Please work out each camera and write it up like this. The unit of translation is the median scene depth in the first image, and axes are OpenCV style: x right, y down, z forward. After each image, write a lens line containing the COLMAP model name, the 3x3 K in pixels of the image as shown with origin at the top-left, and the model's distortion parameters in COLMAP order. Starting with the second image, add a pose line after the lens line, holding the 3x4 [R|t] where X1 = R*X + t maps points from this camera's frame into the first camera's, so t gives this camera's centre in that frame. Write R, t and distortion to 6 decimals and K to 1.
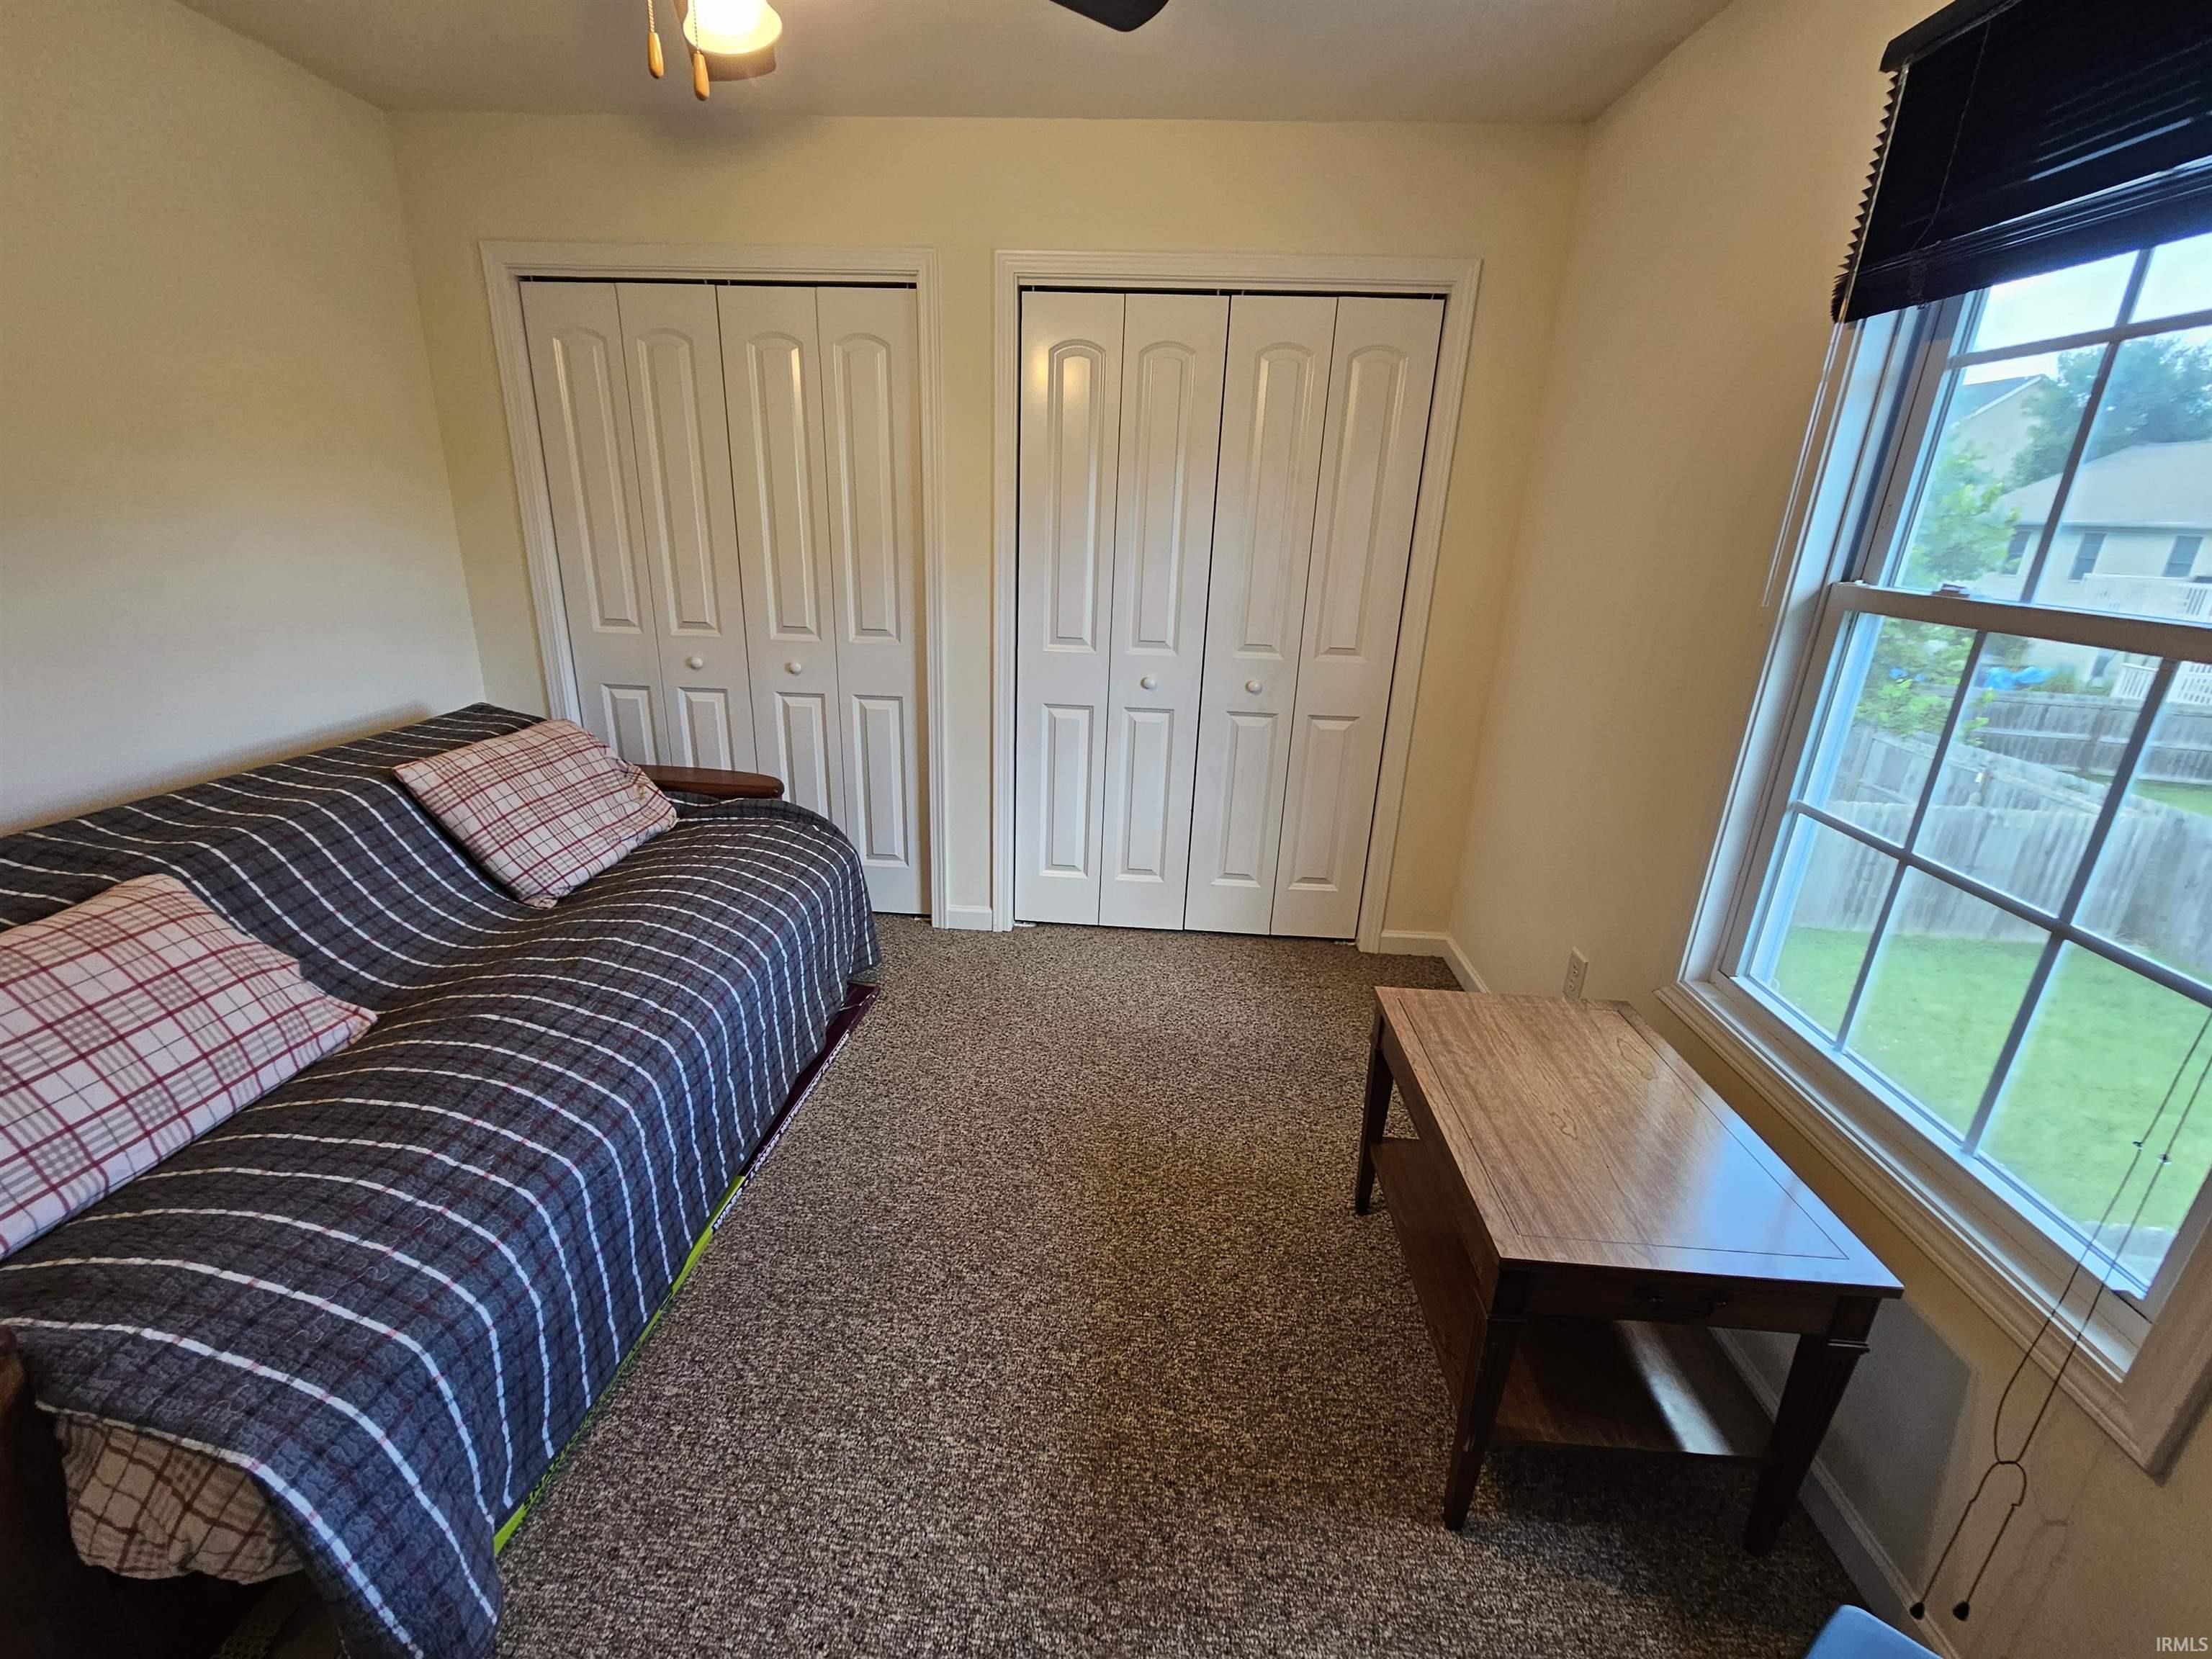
lens RADIAL K [[916.2, 0, 1095.5], [0, 916.2, 819.3], [0, 0, 1]] dist [0.001209, 0.000218]
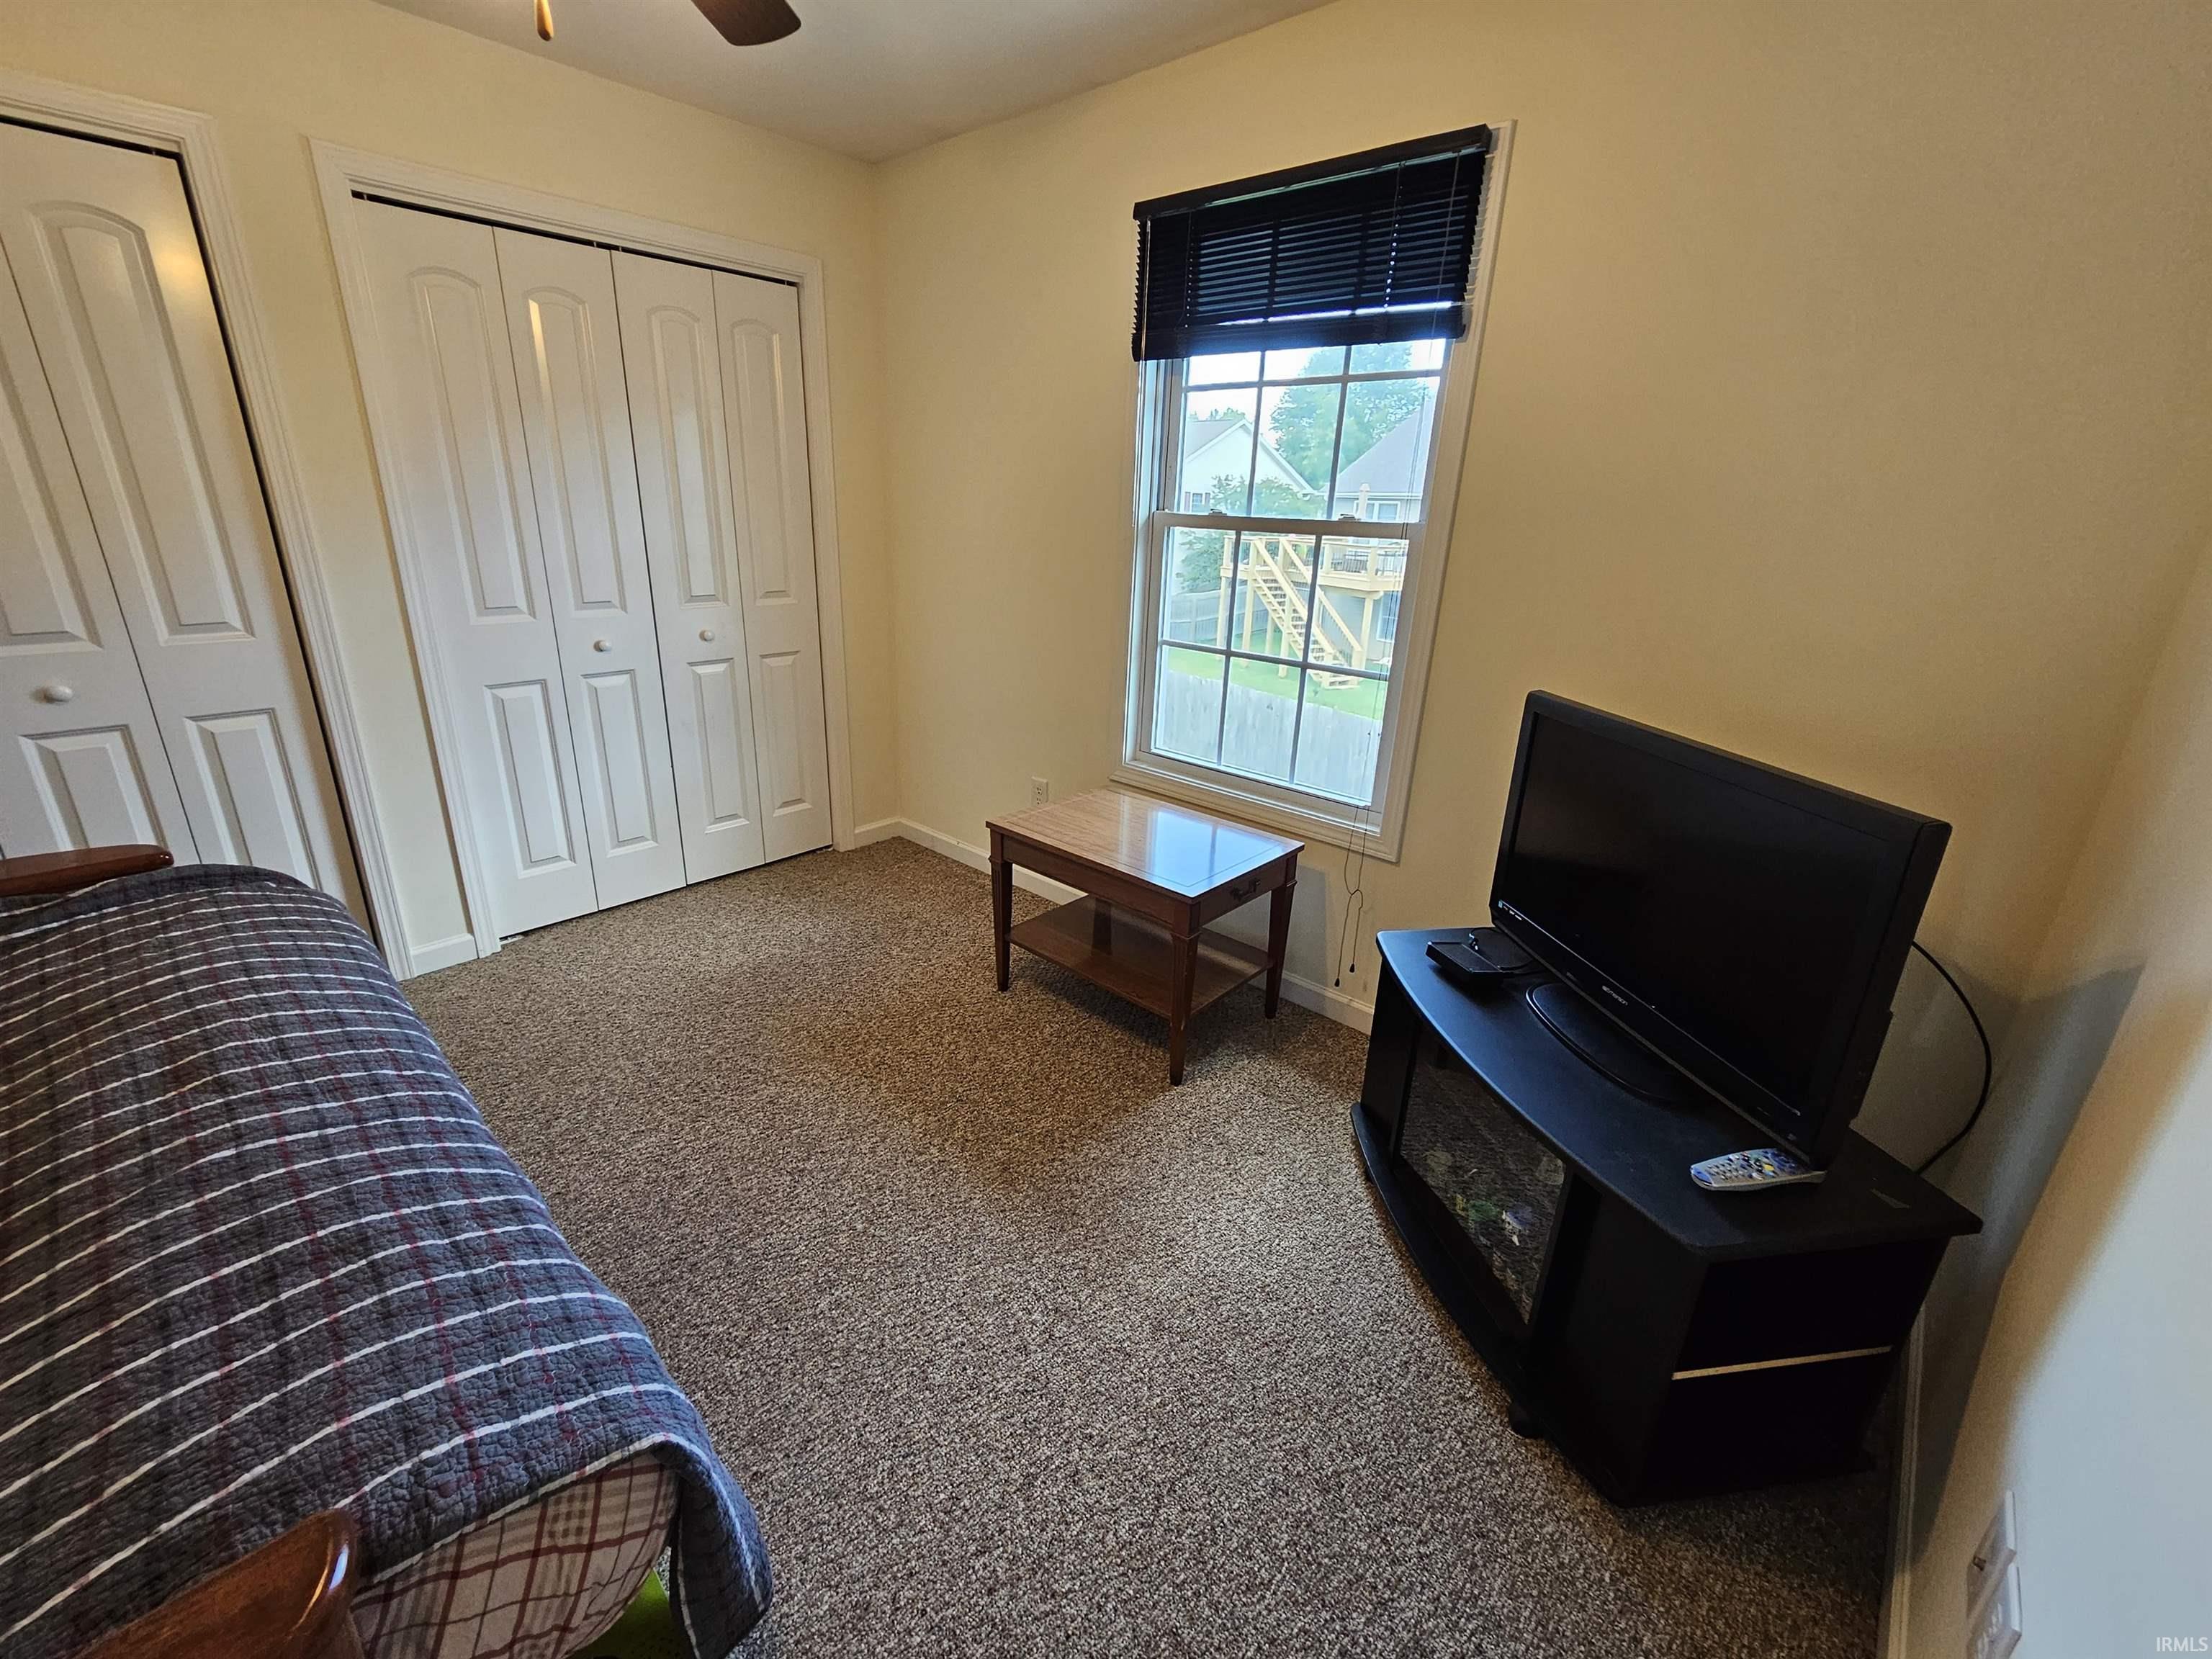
lens RADIAL K [[916.2, 0, 1088.7], [0, 916.2, 829.3], [0, 0, 1]] dist [0.001209, 0.000218]
pose [[0.625036, -0.278917, 0.729065, -0.459443], [0.244234, 0.956968, 0.156721, 0.013533], [-0.741404, 0.080106, 0.666260, -0.018723]]
